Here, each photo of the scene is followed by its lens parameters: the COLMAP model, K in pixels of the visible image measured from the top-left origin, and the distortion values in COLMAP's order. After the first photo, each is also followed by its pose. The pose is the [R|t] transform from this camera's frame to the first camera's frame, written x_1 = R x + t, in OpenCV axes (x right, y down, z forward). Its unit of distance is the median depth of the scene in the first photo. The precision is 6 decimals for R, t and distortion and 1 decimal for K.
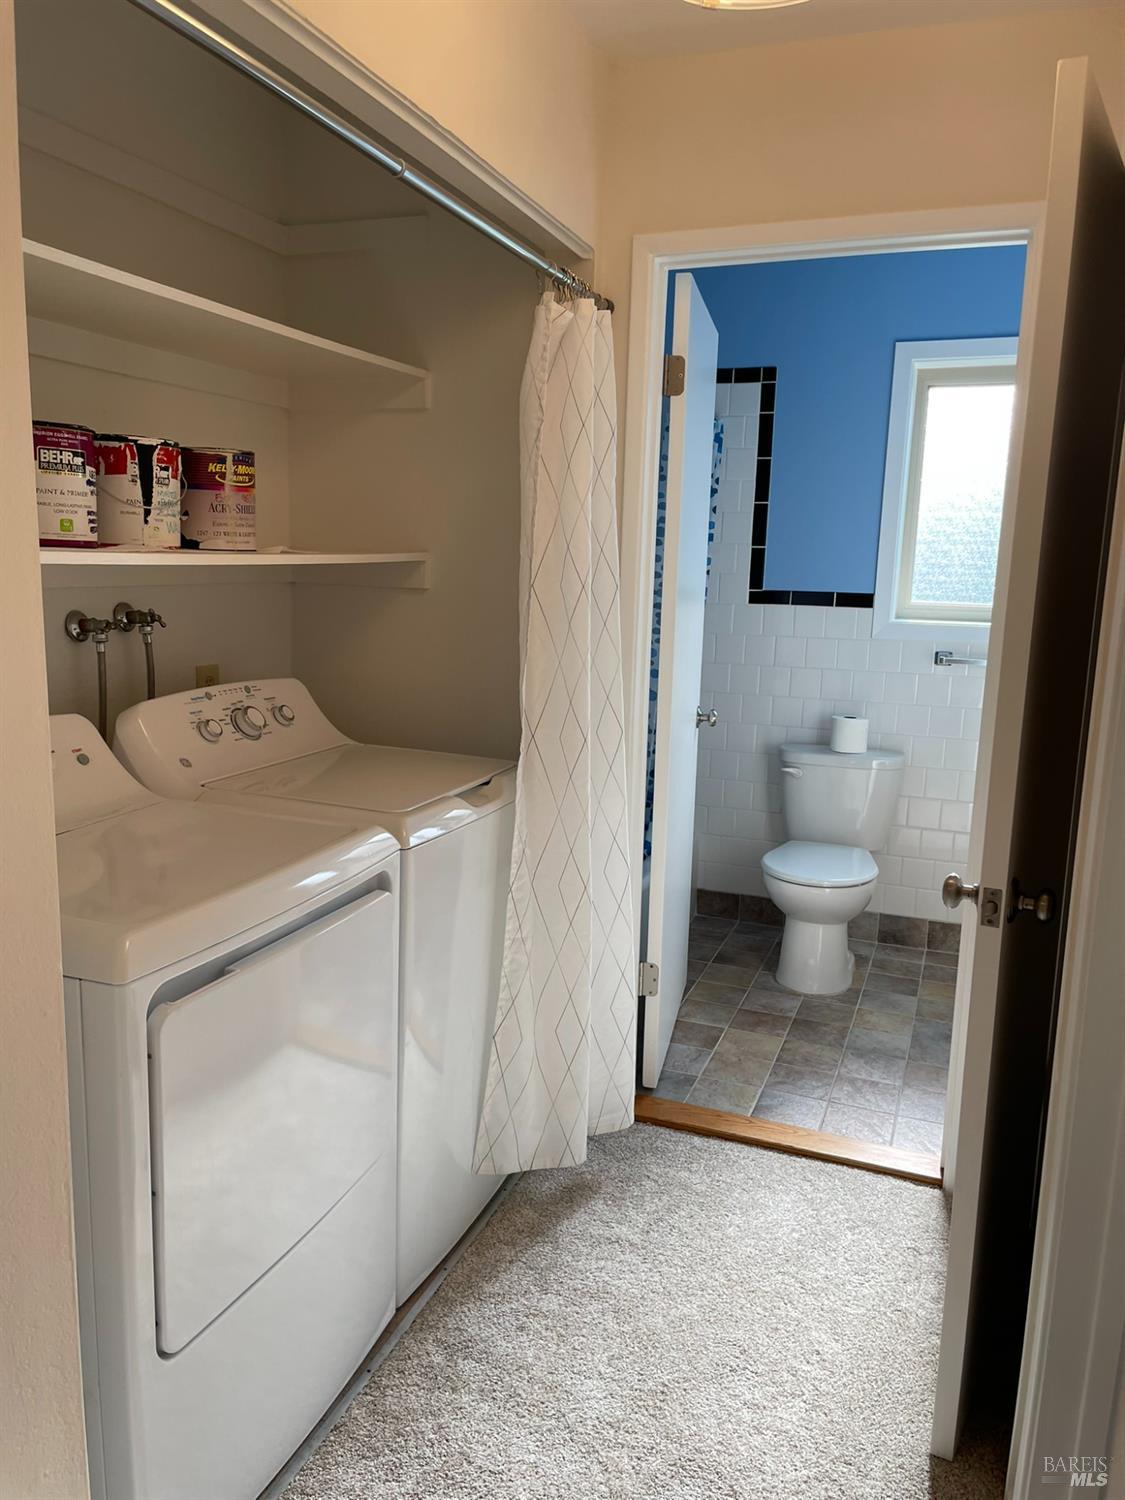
lens RADIAL K [[1149.5, 0, 565.7], [0, 1149.5, 749.6], [0, 0, 1]] dist [0.077612, -0.066849]
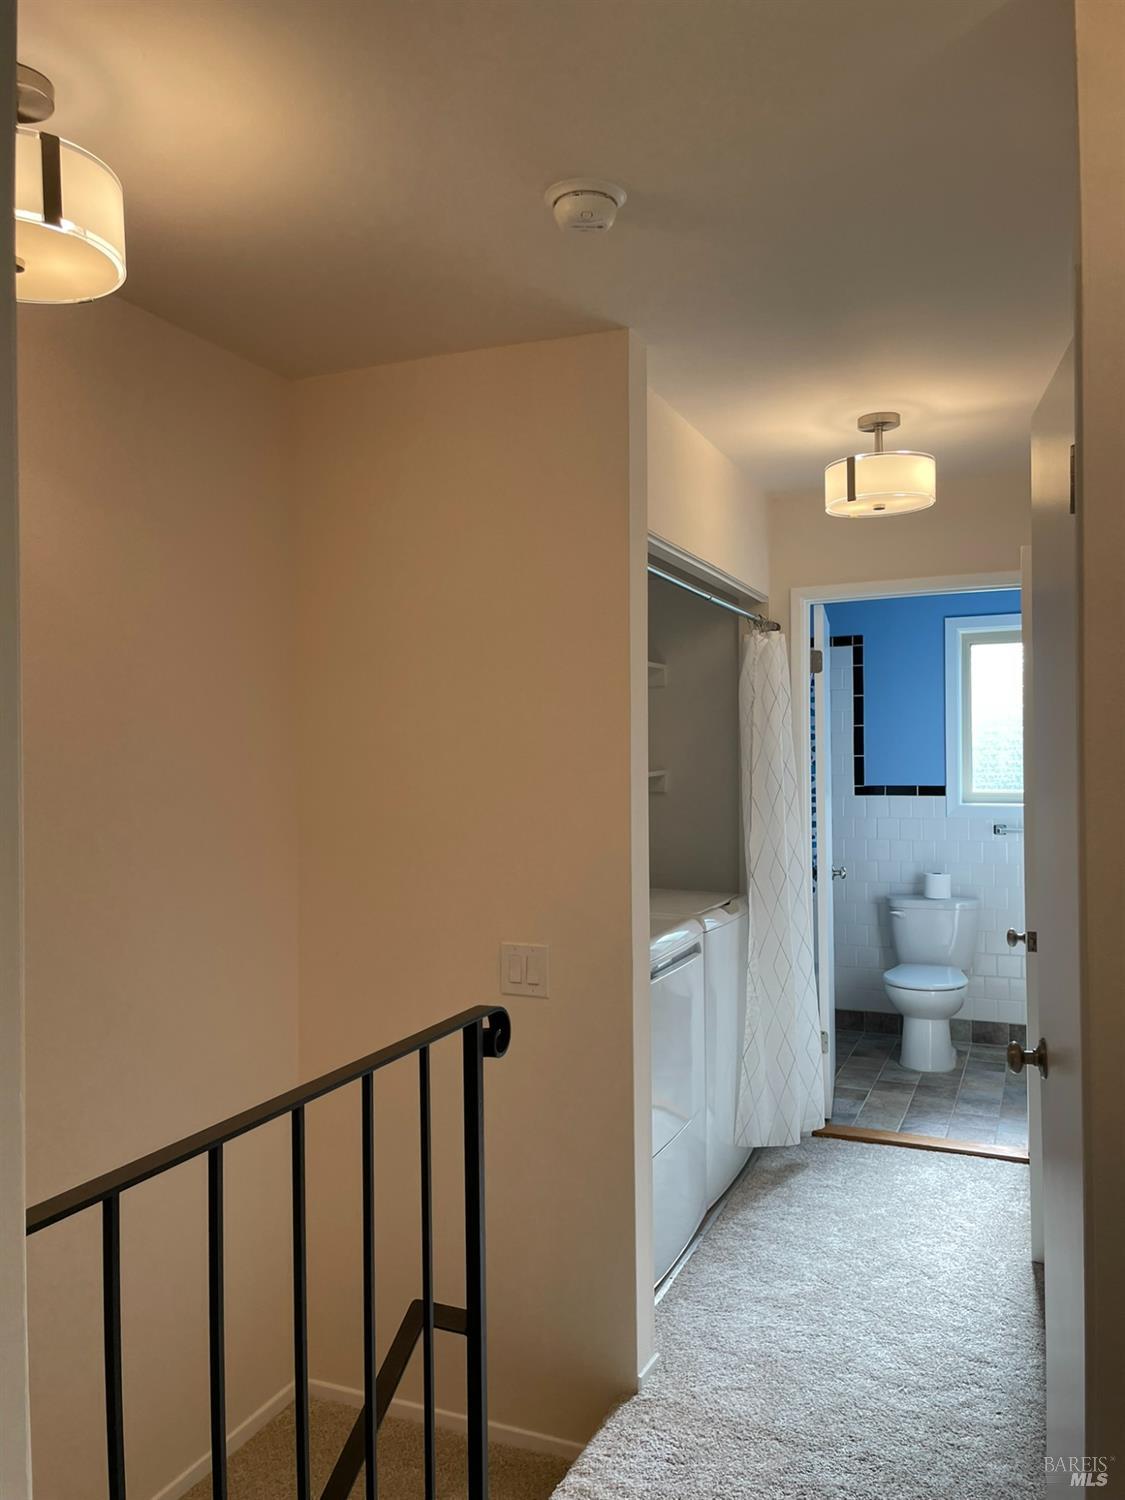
lens RADIAL K [[1149.5, 0, 559.5], [0, 1149.5, 745.3], [0, 0, 1]] dist [0.077612, -0.066849]
pose [[0.998024, -0.038177, -0.049915, -0.169477], [0.028618, 0.983277, -0.179854, 0.074427], [0.055946, 0.178070, 0.982426, -0.549740]]
